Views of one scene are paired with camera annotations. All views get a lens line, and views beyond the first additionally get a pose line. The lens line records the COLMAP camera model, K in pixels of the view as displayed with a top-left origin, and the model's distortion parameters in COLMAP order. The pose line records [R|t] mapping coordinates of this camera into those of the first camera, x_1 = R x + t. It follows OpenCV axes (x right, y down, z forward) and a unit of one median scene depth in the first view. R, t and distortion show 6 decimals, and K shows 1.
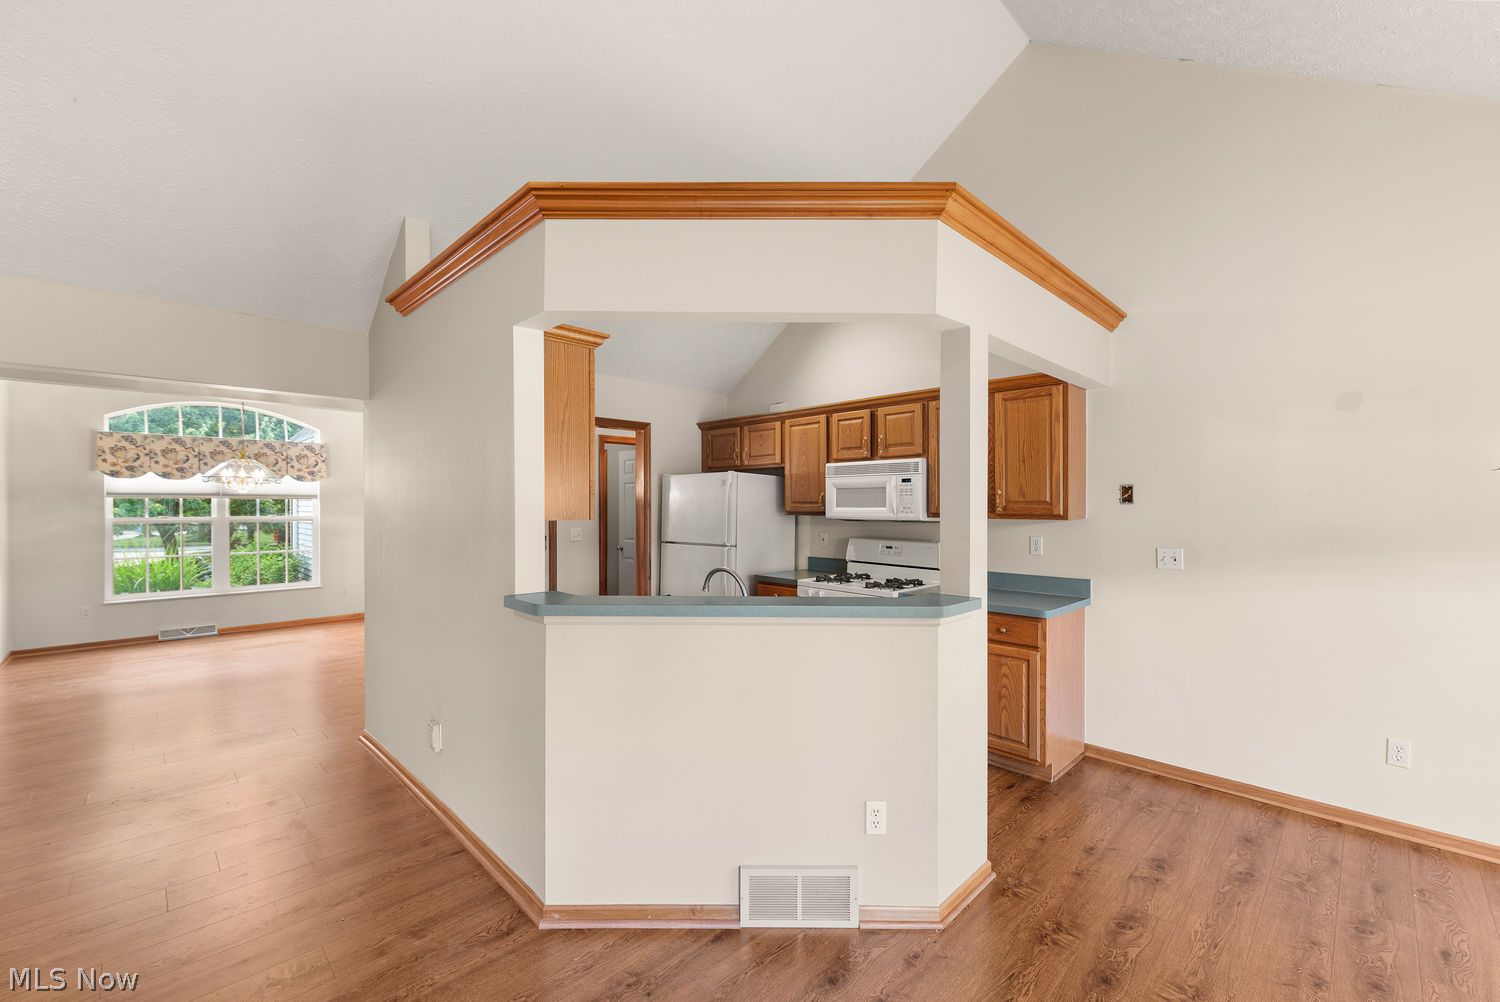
lens RADIAL K [[621.2, 0, 749.2], [0, 621.2, 507.8], [0, 0, 1]] dist [0.000753, -0.000715]
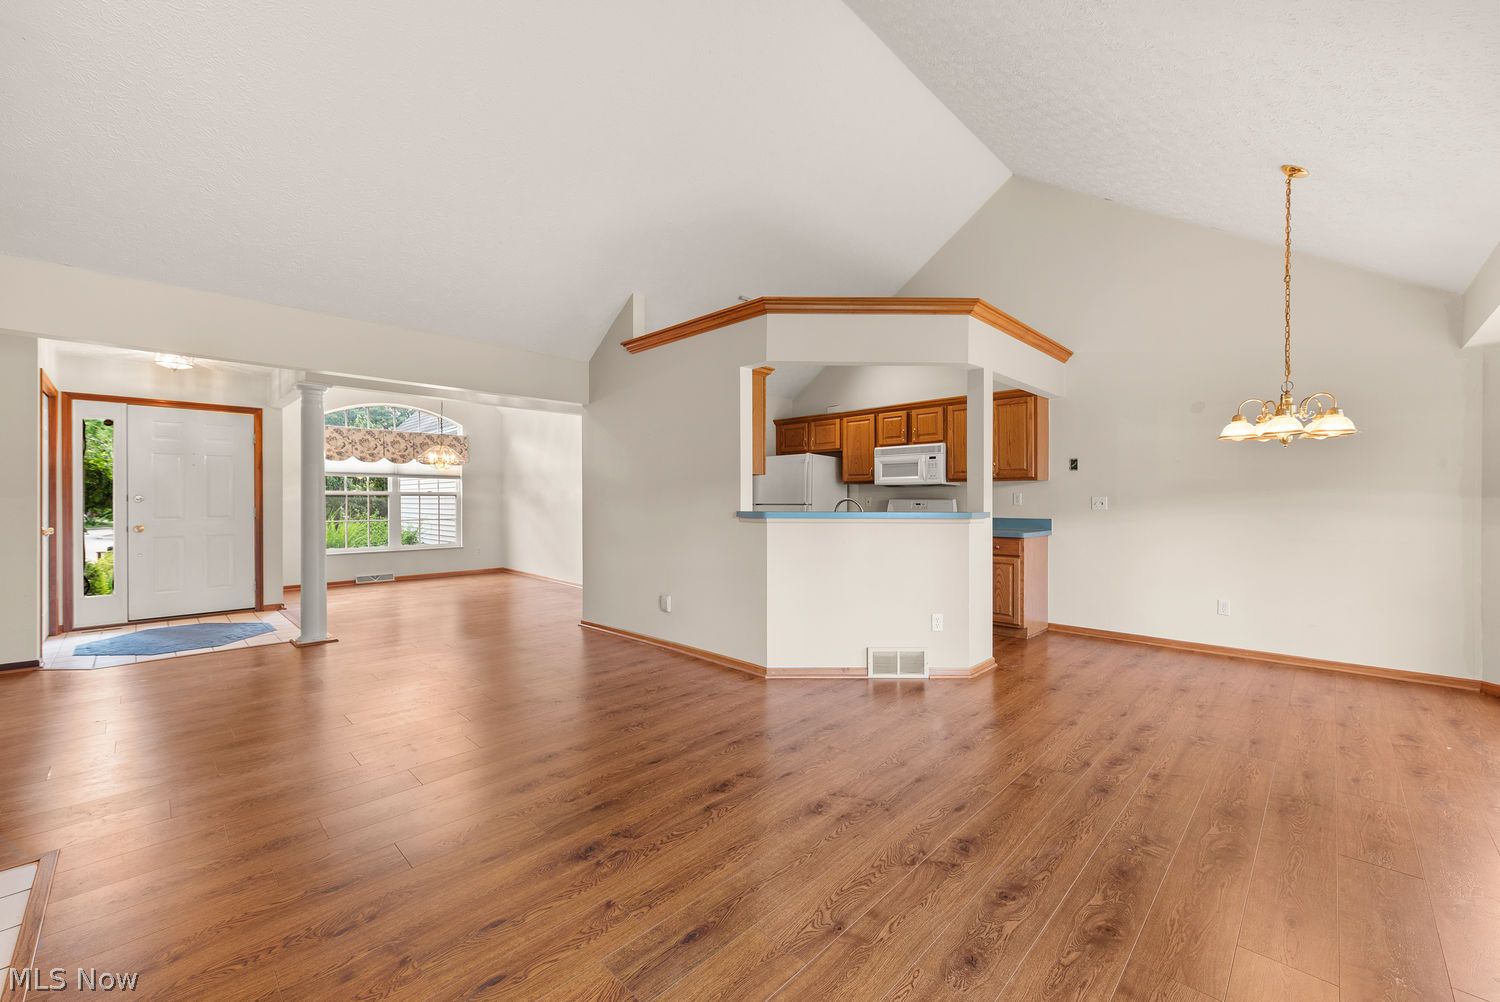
lens RADIAL K [[595.0, 0, 749.4], [0, 595.0, 502.3], [0, 0, 1]] dist [0.002917, -0.000076]
pose [[0.999870, -0.000341, 0.016124, -0.201425], [0.000358, 0.999999, -0.001048, 0.061271], [-0.016124, 0.001054, 0.999869, -0.414835]]
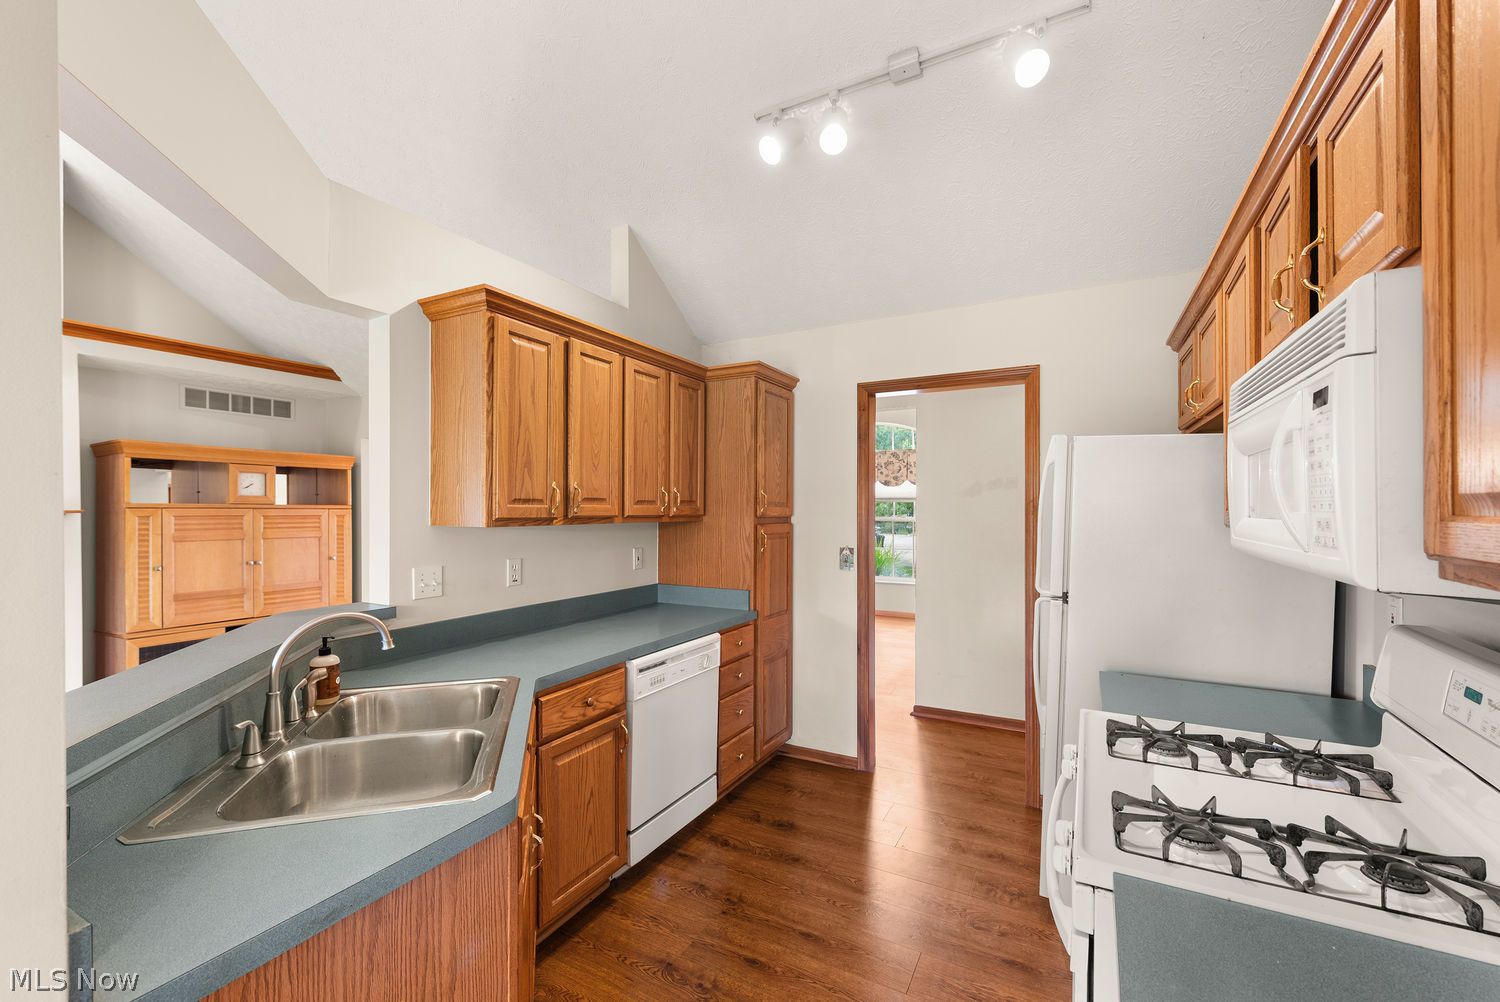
lens RADIAL K [[621.2, 0, 749.2], [0, 621.2, 507.8], [0, 0, 1]] dist [0.000753, -0.000715]
pose [[0.289899, 0.001617, -0.957056, 0.374398], [-0.003920, 0.999992, 0.000502, -0.004371], [0.957049, 0.003606, 0.289903, 0.678116]]
